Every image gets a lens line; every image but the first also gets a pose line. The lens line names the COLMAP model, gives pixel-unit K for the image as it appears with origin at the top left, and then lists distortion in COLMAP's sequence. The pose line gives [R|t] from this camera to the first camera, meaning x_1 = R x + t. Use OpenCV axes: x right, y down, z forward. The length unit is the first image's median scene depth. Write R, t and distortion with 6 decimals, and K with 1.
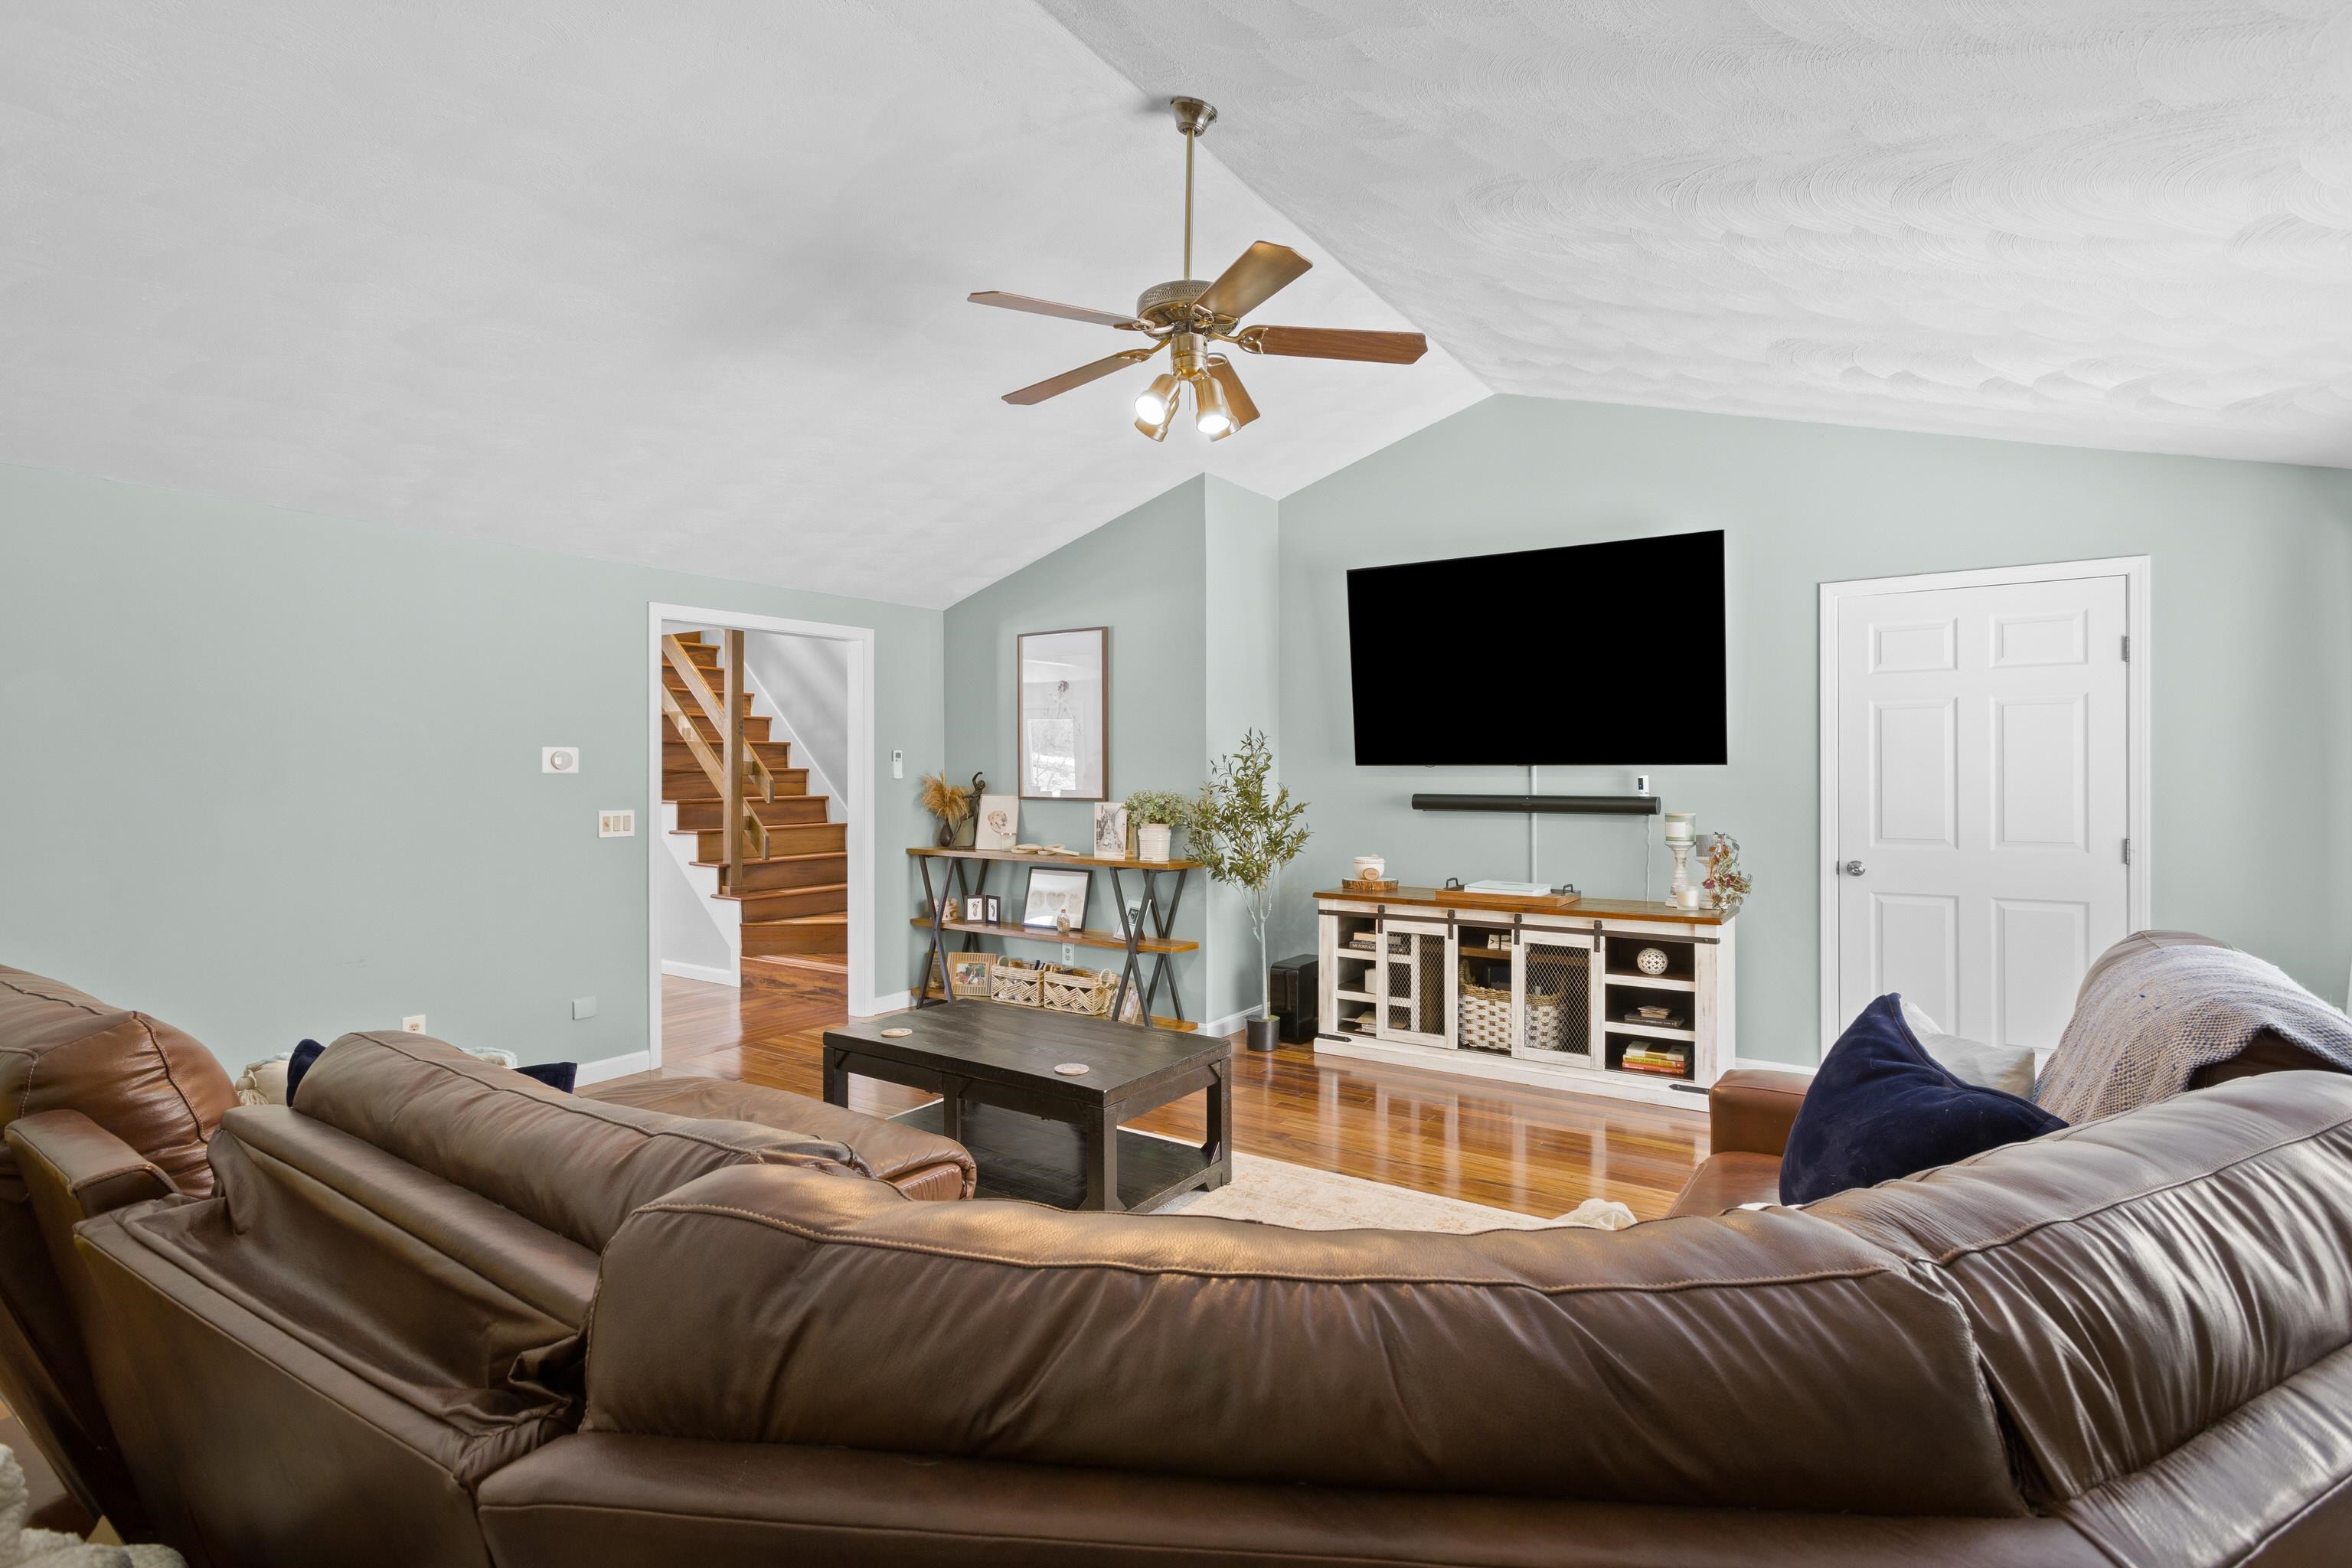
lens RADIAL K [[1111.8, 0, 1174.3], [0, 1111.8, 781.7], [0, 0, 1]] dist [-0.000615, 0.001468]
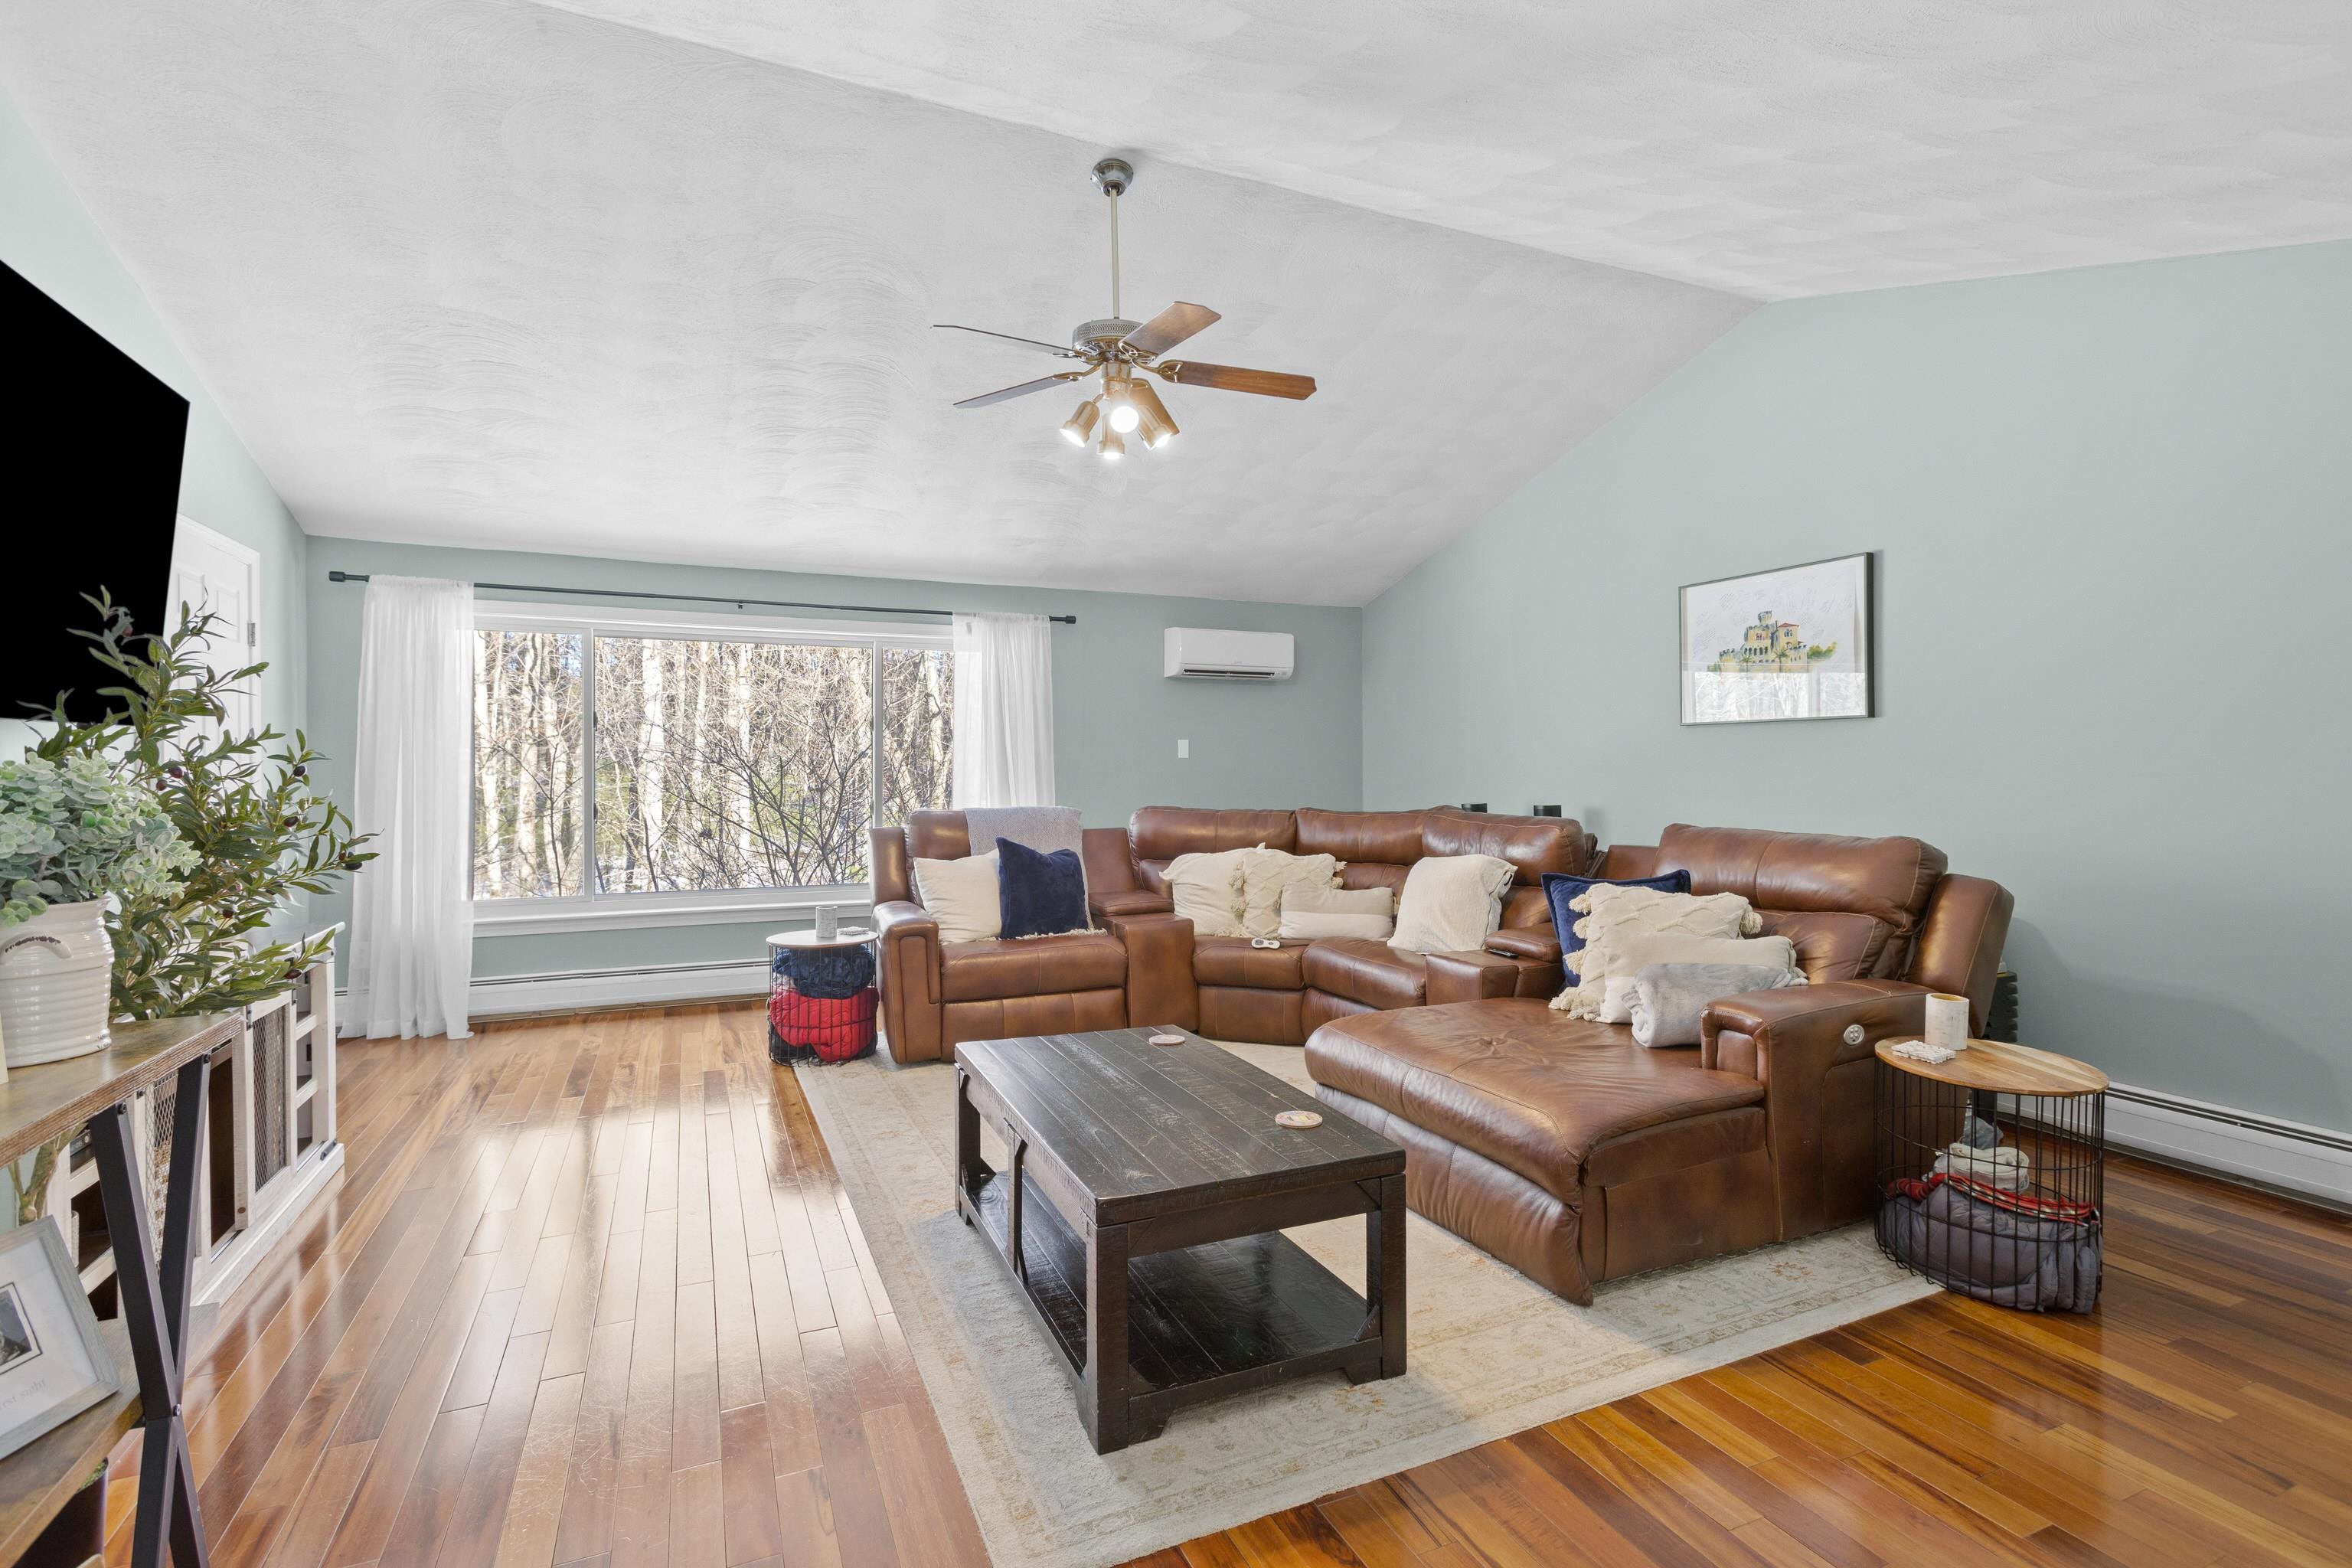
lens RADIAL K [[1111.8, 0, 1186.3], [0, 1111.8, 784.5], [0, 0, 1]] dist [-0.000615, 0.001468]
pose [[-0.846284, -0.008369, 0.532666, -0.390965], [0.004253, 0.999739, 0.022465, 0.006877], [-0.532715, 0.021277, -0.846027, 1.145158]]
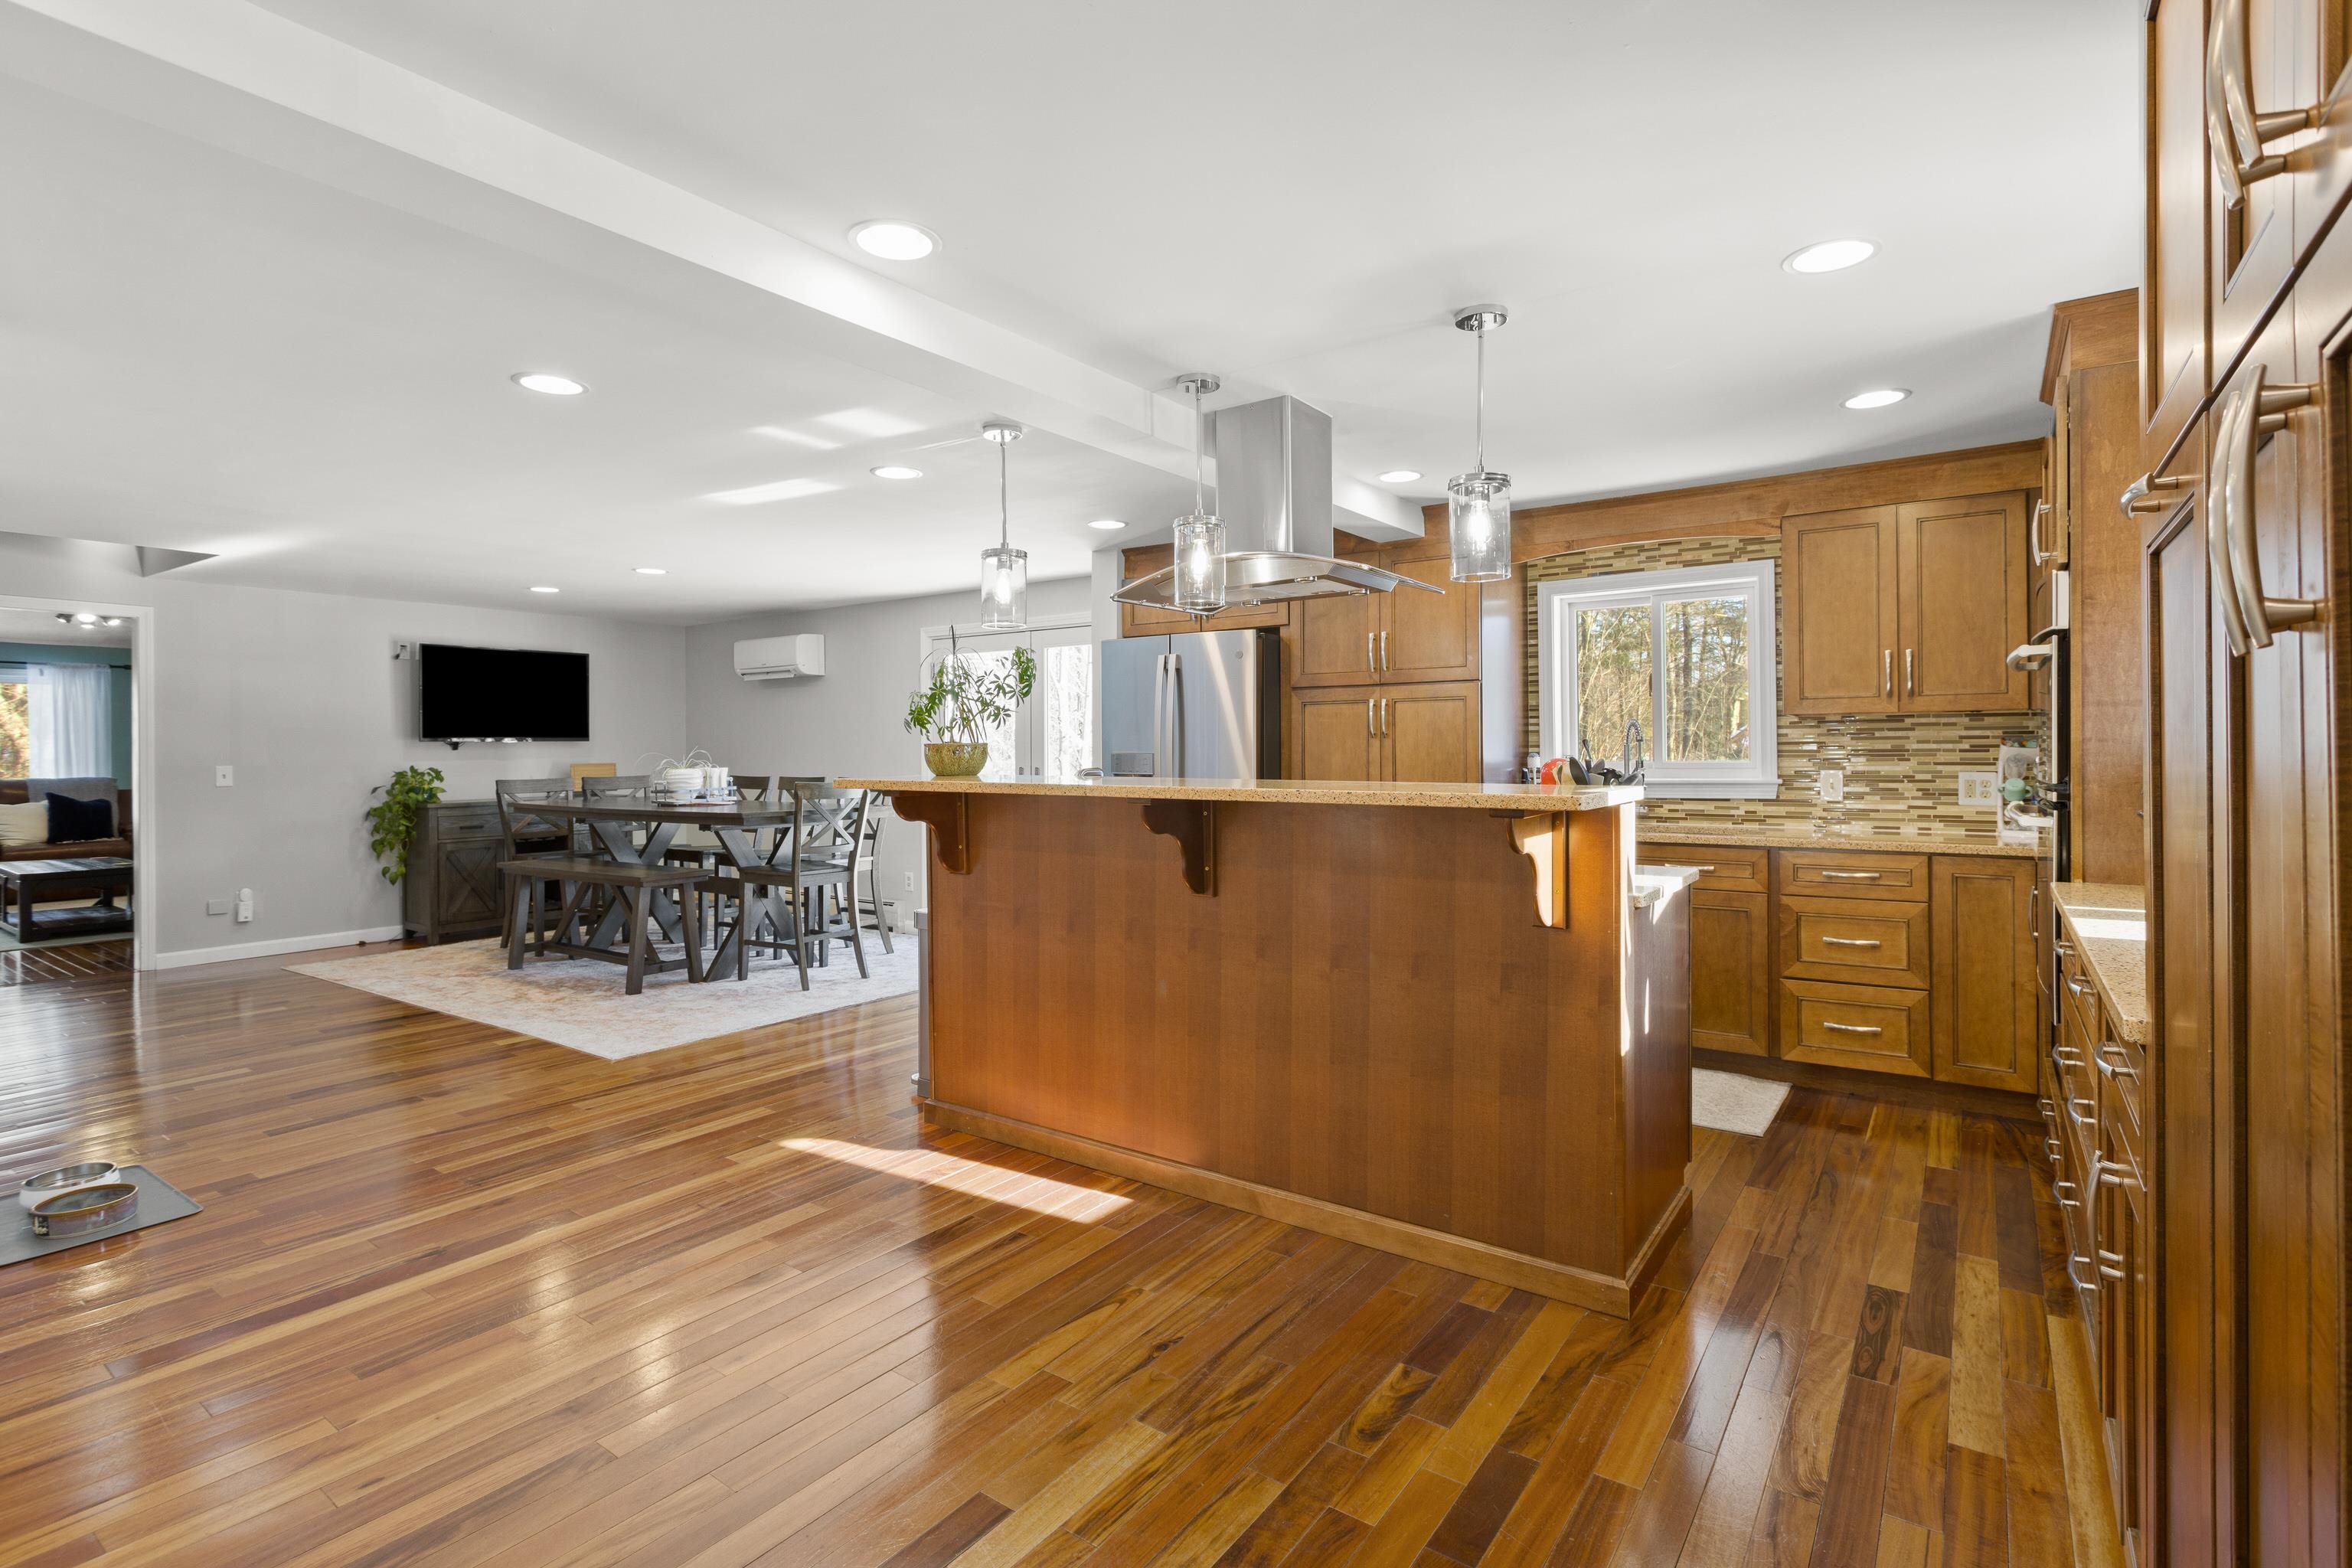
lens RADIAL K [[1111.8, 0, 1191.0], [0, 1111.8, 762.6], [0, 0, 1]] dist [-0.000615, 0.001468]
pose [[-0.999586, 0.002488, 0.028681, -1.686417], [0.002932, 0.999877, 0.015422, 0.002245], [-0.028639, 0.015500, -0.999470, 2.203021]]
